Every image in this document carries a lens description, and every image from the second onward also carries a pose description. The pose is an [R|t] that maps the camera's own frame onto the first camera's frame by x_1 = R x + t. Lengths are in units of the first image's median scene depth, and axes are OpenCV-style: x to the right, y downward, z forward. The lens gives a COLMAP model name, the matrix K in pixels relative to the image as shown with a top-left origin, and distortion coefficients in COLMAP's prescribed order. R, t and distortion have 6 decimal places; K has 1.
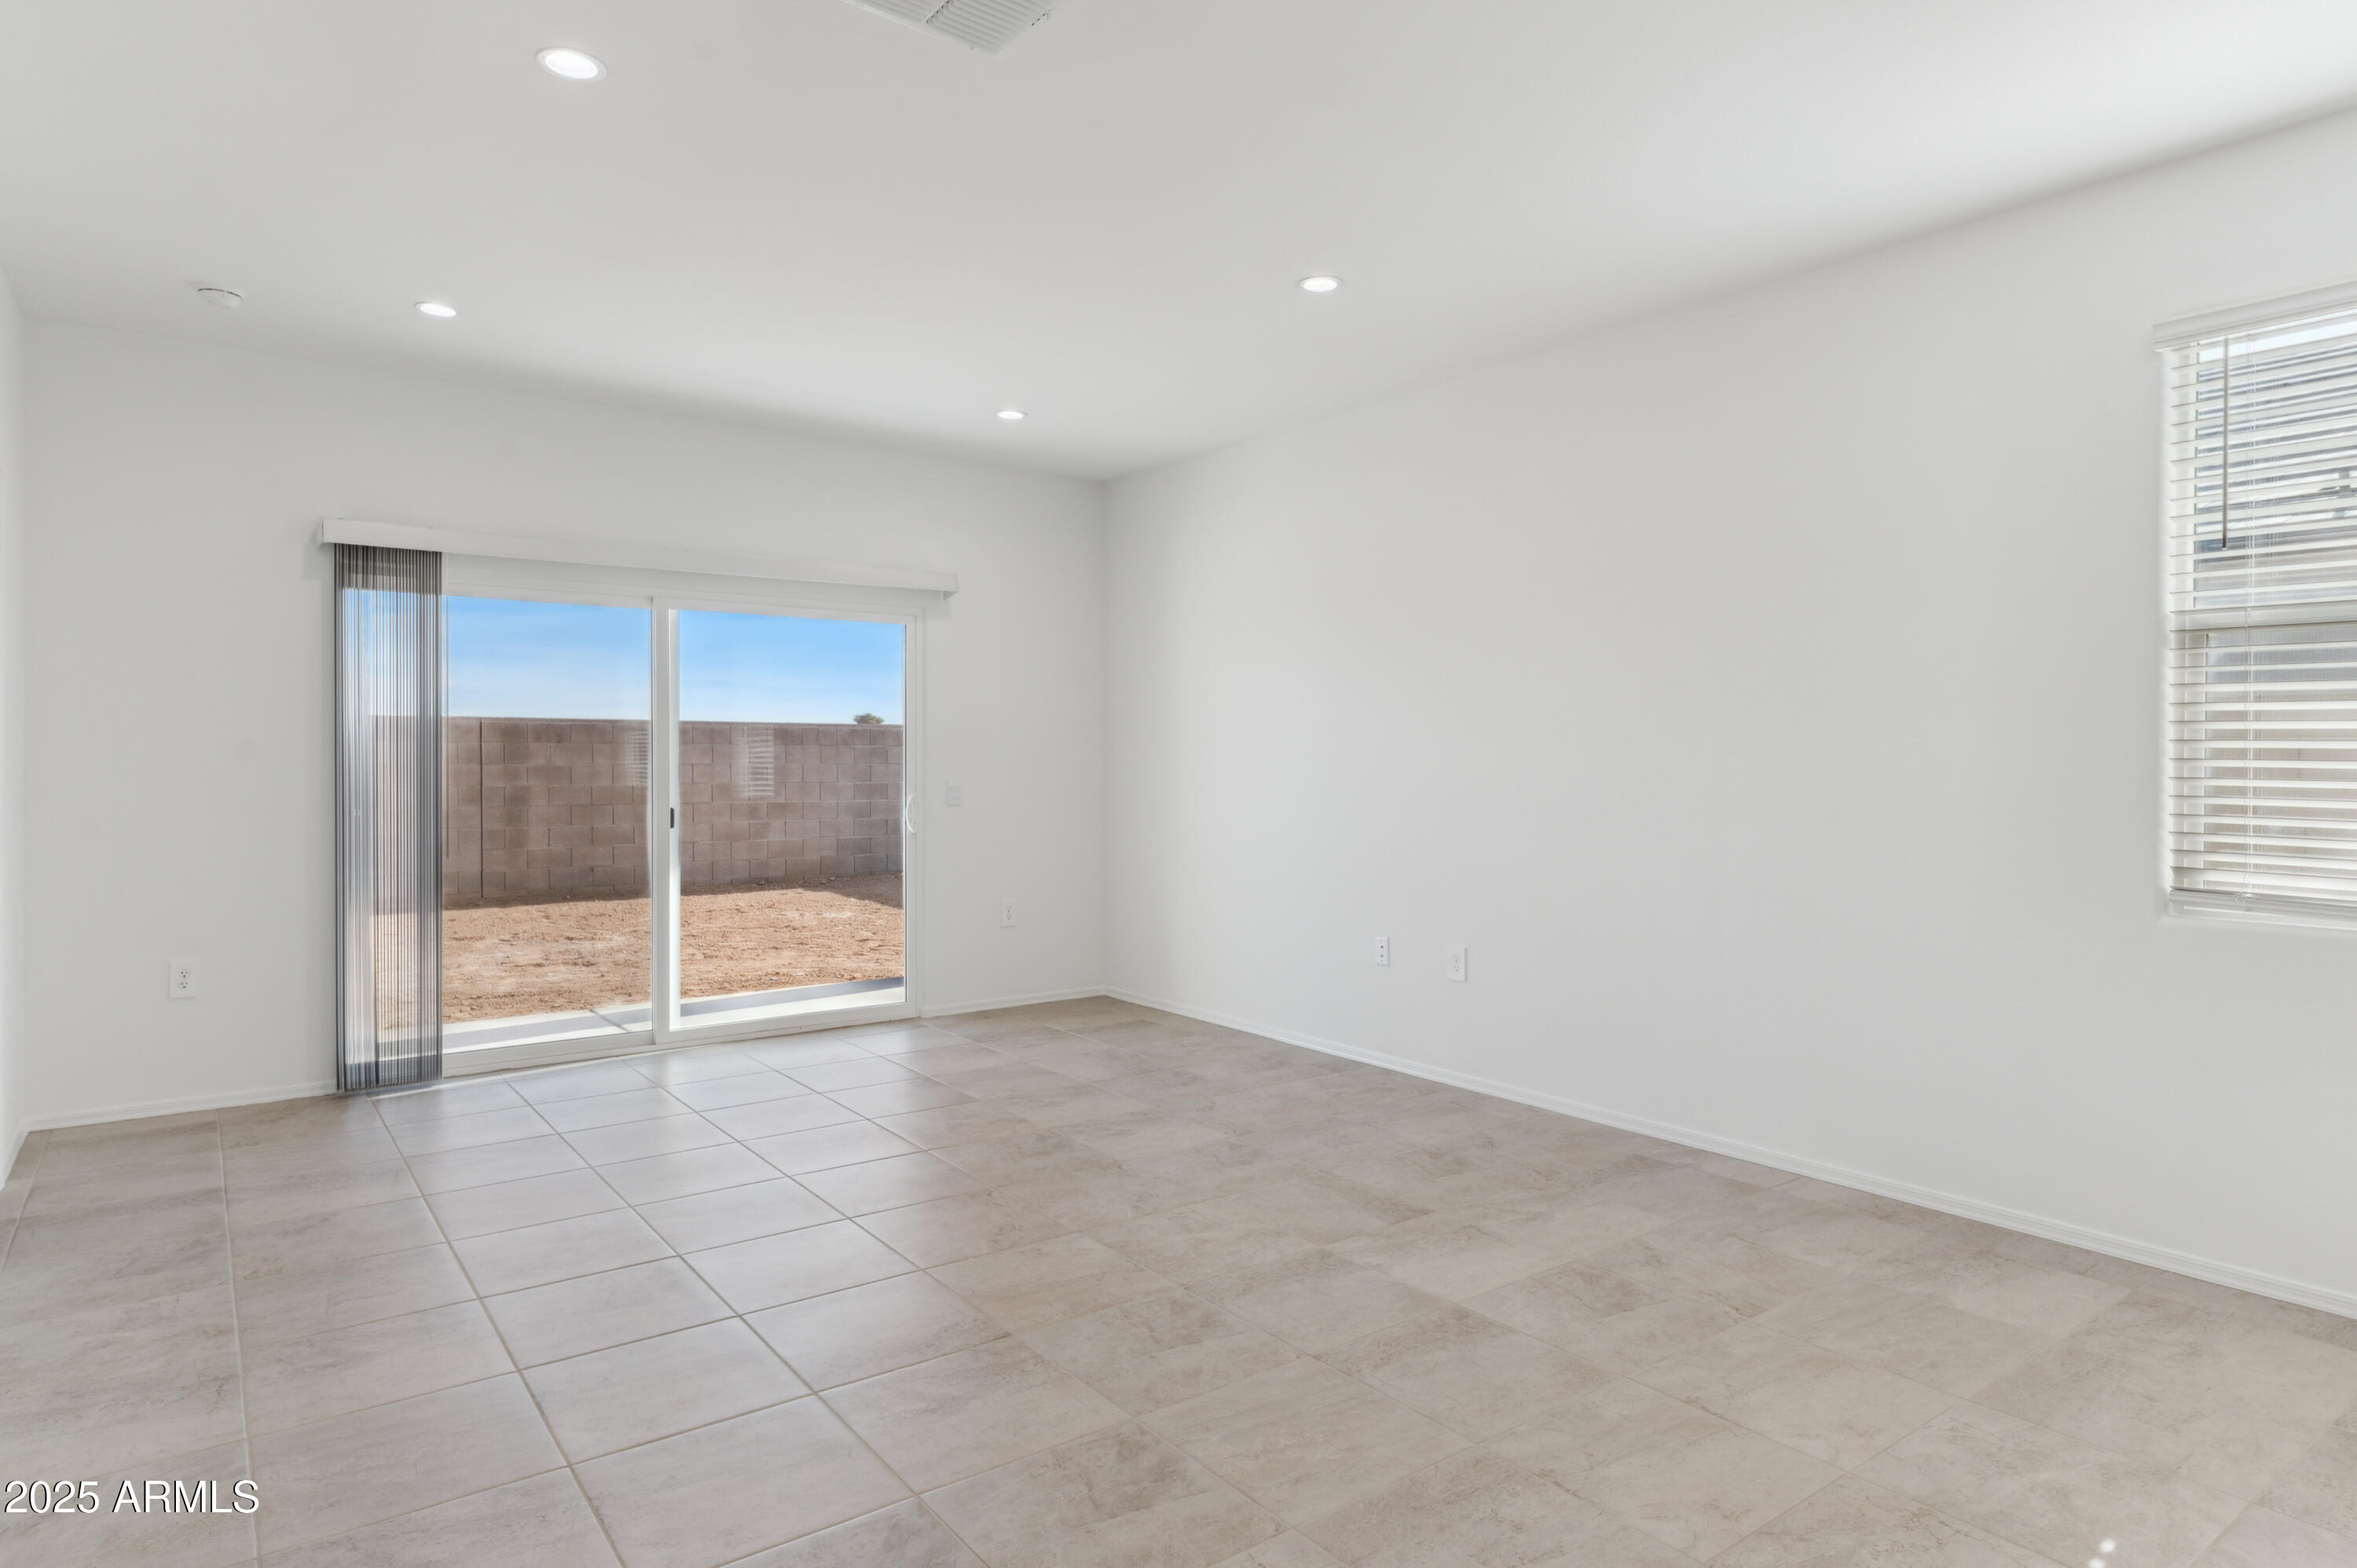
lens RADIAL K [[1331.7, 0, 1168.0], [0, 1331.7, 777.0], [0, 0, 1]] dist [0.006947, 0.000860]
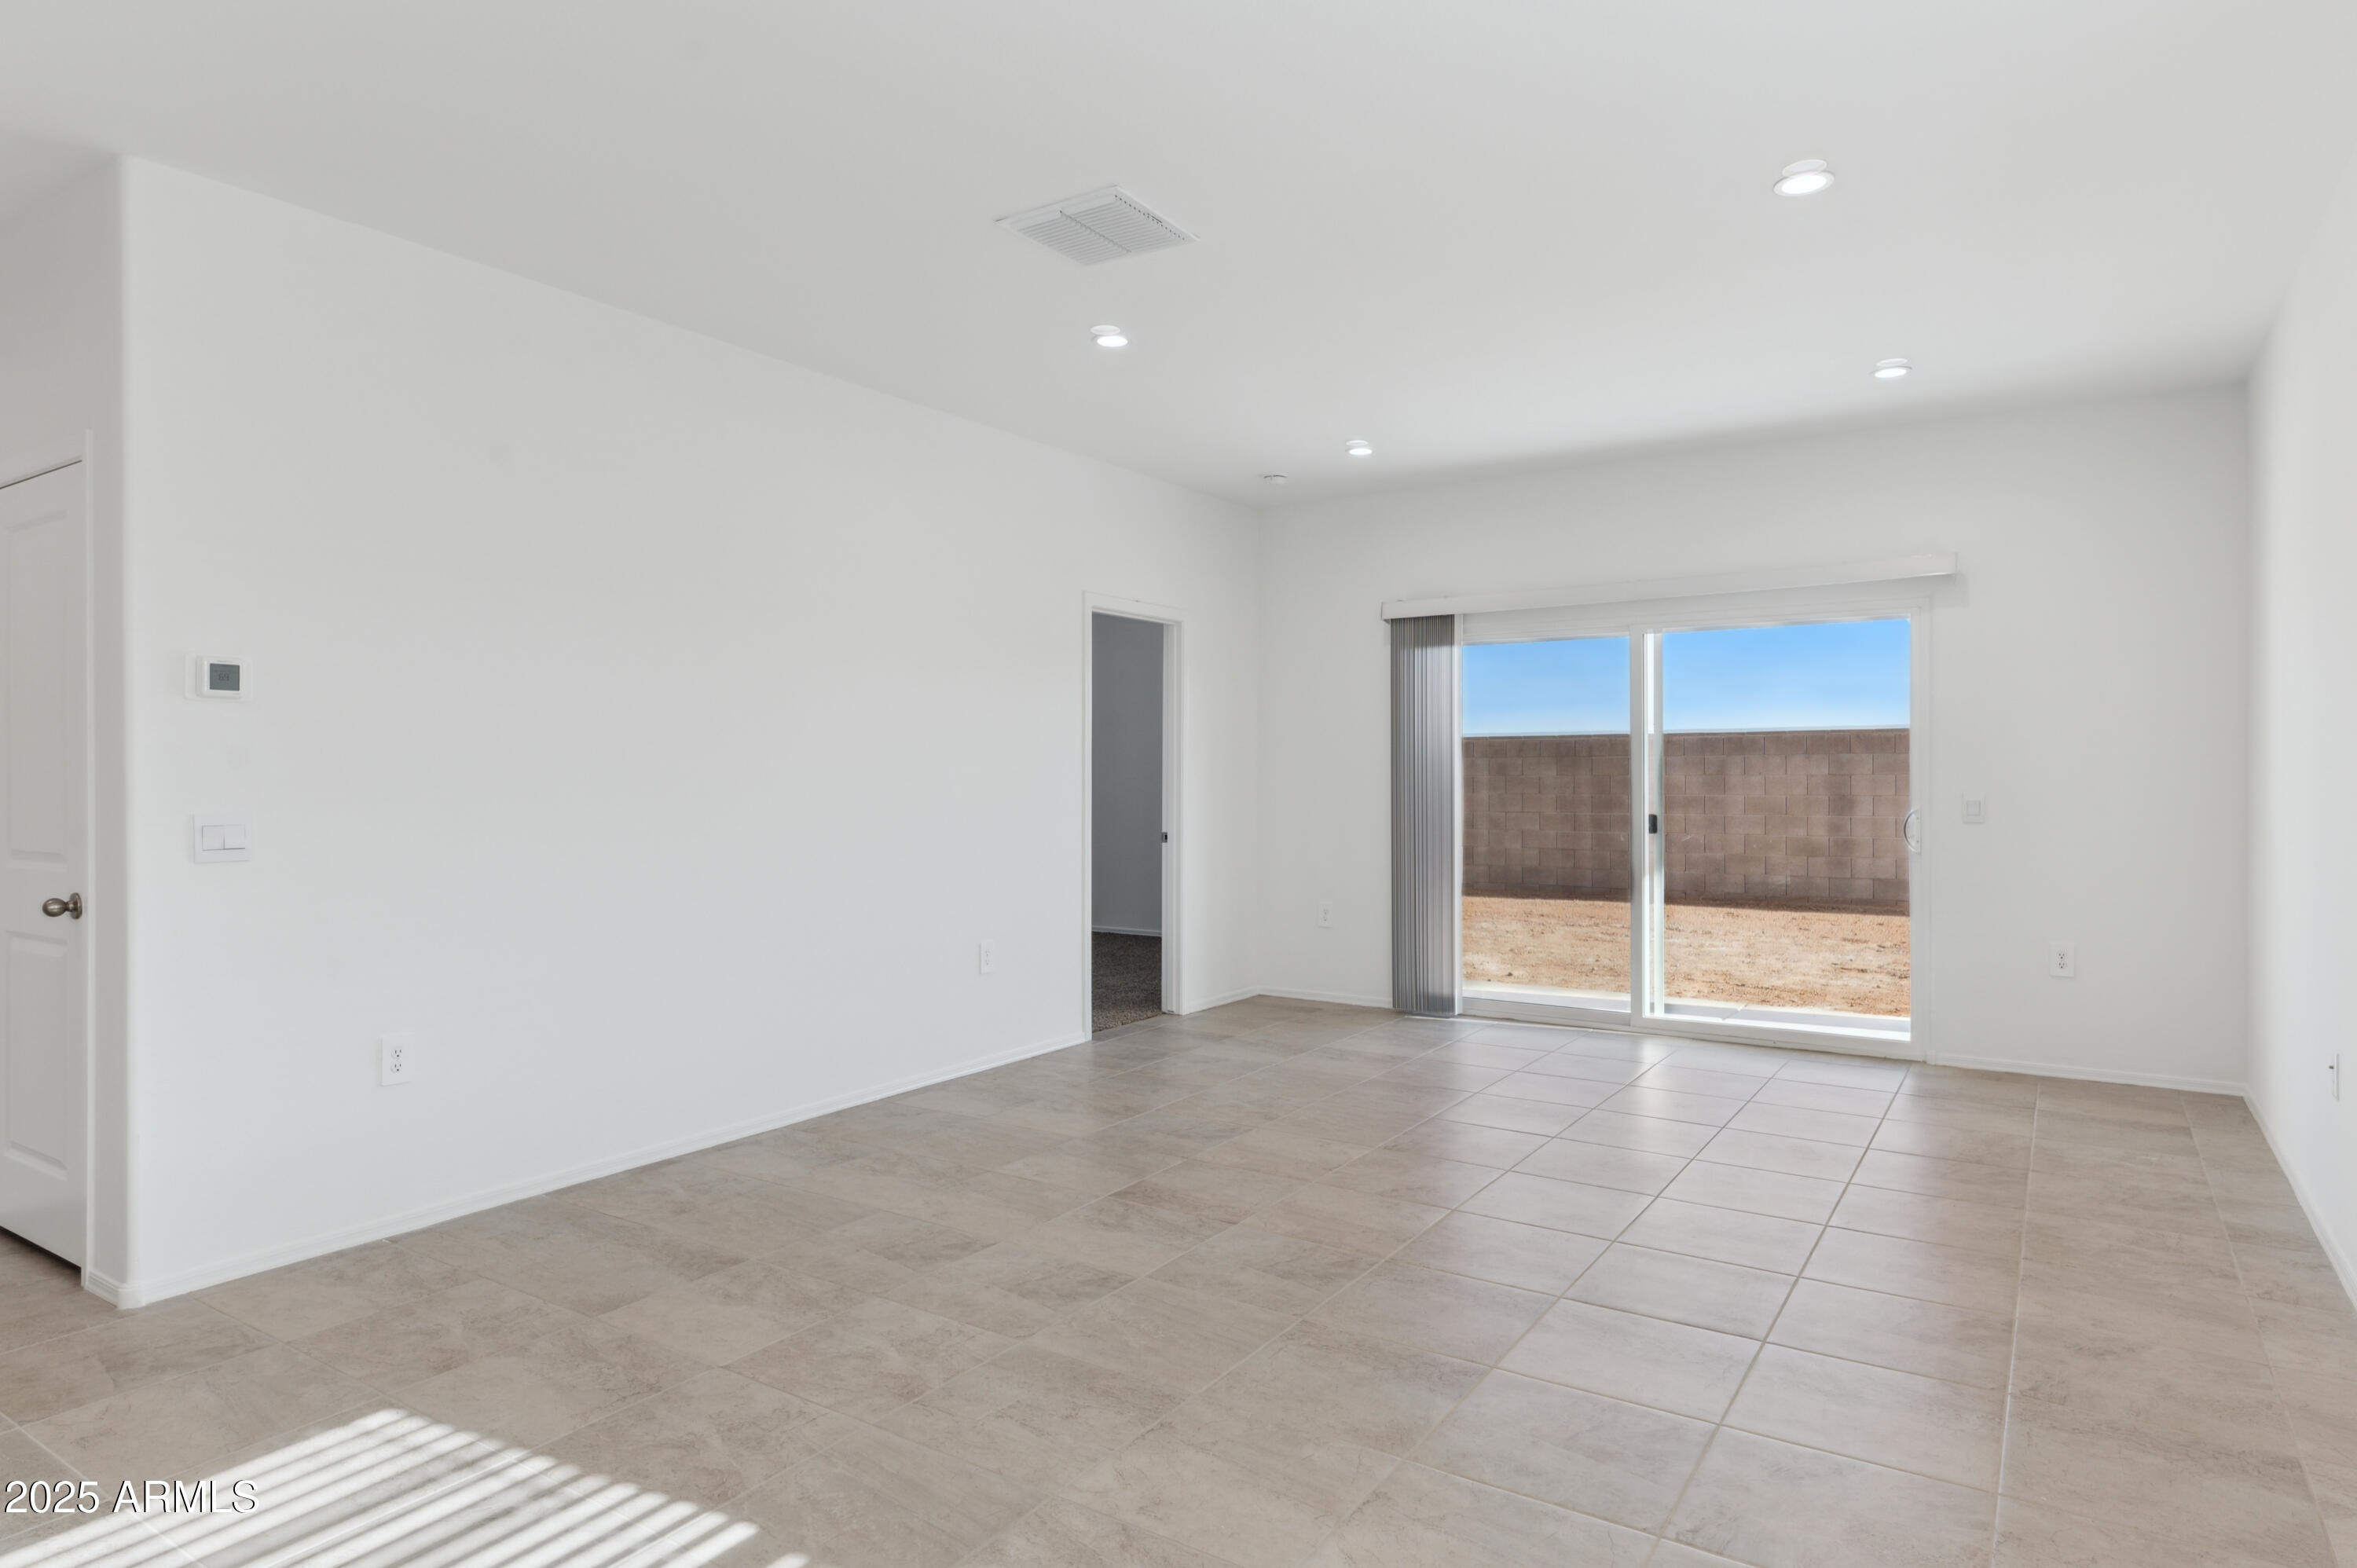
lens RADIAL K [[1331.7, 0, 1163.1], [0, 1331.7, 780.0], [0, 0, 1]] dist [0.006947, 0.000860]
pose [[0.333700, 0.003765, -0.942672, 0.599815], [-0.007332, 0.999972, 0.001398, -0.003968], [0.942651, 0.006445, 0.333718, 0.288165]]
